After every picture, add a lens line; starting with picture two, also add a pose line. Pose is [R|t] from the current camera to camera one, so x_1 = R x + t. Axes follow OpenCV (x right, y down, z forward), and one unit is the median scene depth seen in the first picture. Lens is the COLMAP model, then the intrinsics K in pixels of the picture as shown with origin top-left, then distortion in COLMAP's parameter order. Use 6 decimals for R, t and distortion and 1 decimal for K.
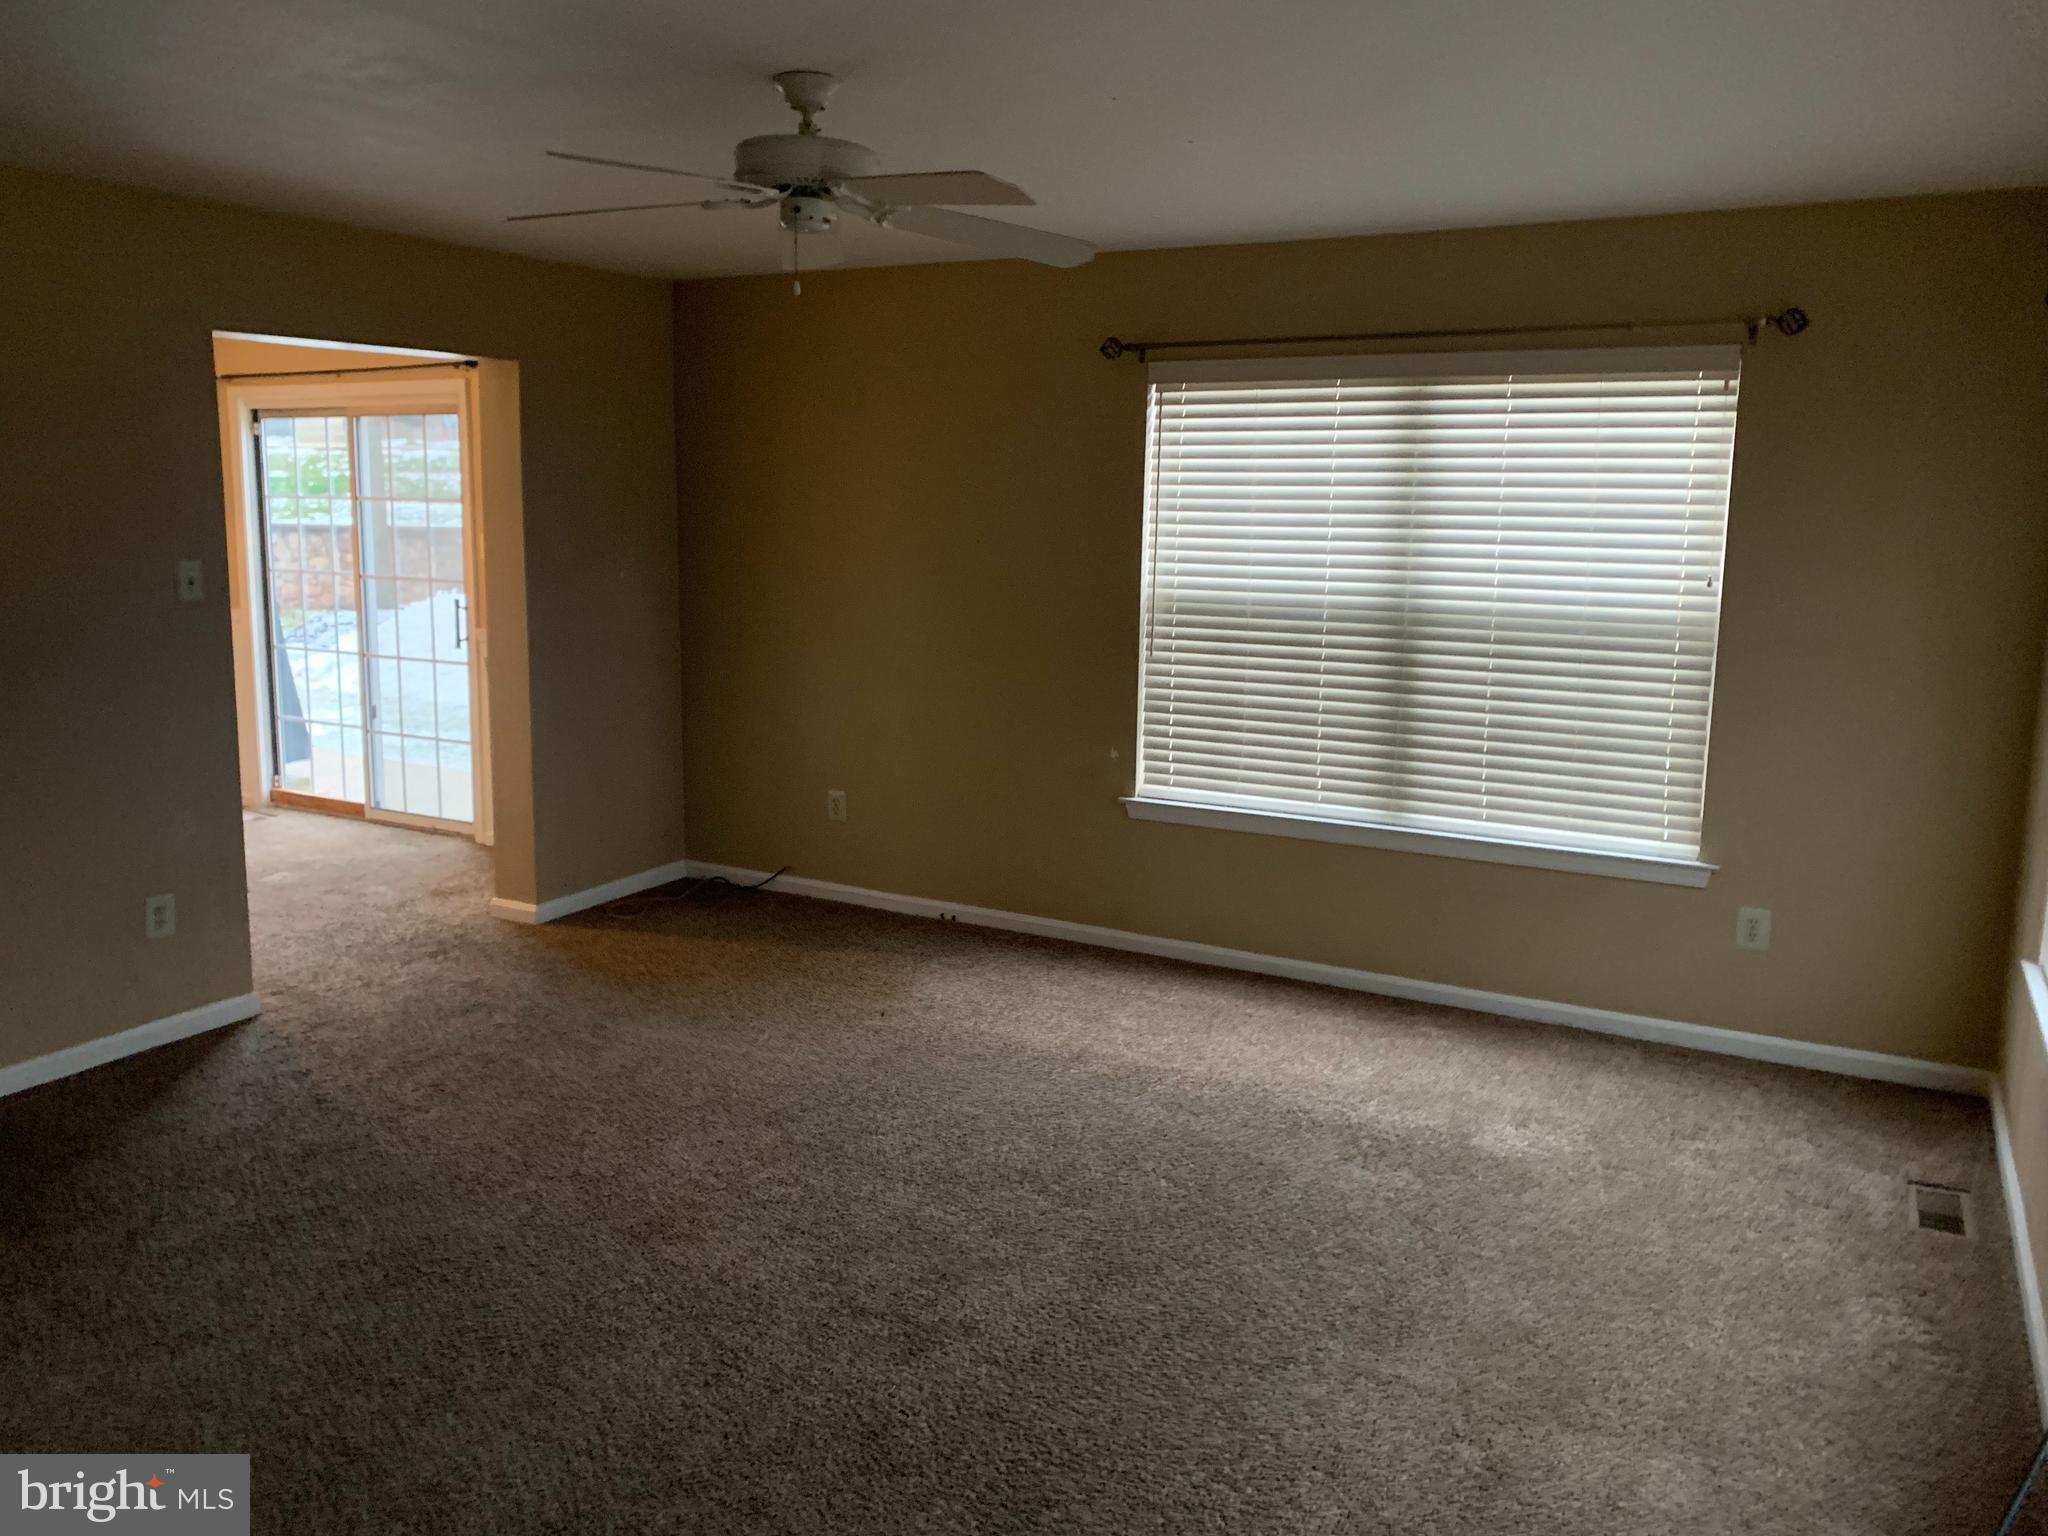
lens RADIAL K [[1551.3, 0, 1020.7], [0, 1551.3, 718.2], [0, 0, 1]] dist [0.022803, -0.070145]
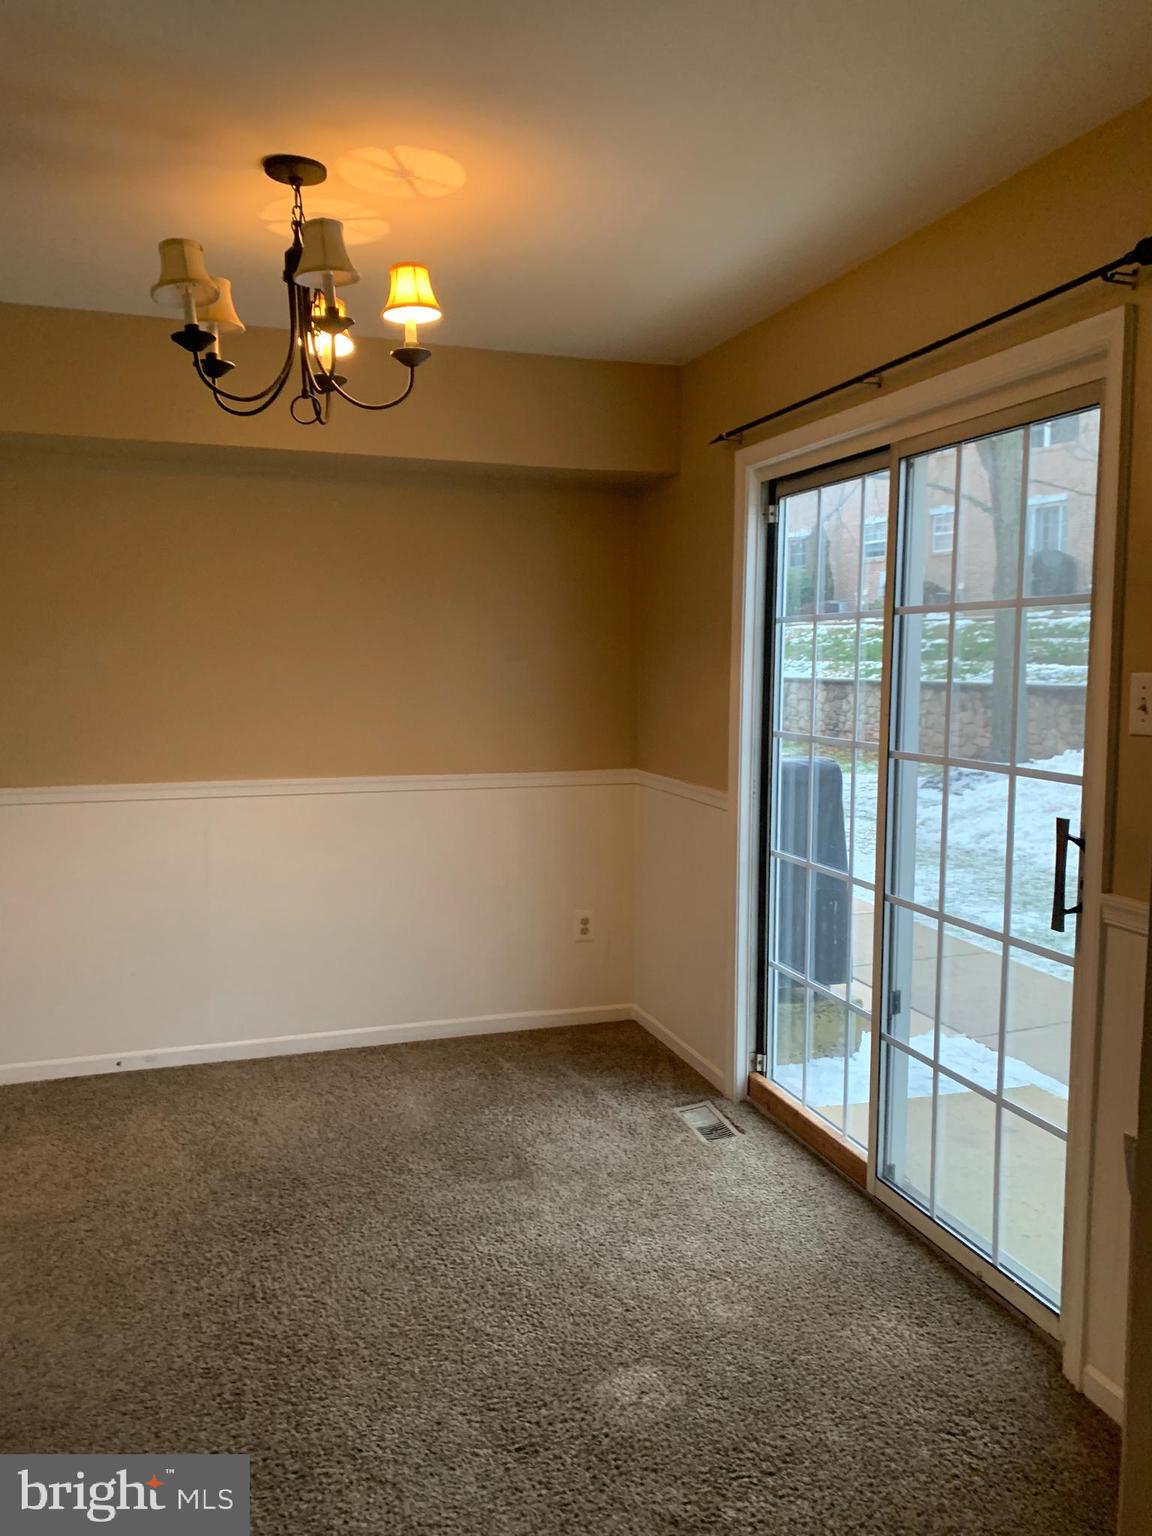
lens RADIAL K [[1184.3, 0, 576.0], [0, 1184.3, 768.0], [0, 0, 1]] dist [0.011736, 0.002478]
pose [[0.727086, 0.054888, -0.684348, -0.216566], [-0.093492, 0.995429, -0.019493, -0.066989], [0.680150, 0.078154, 0.728895, 0.611724]]
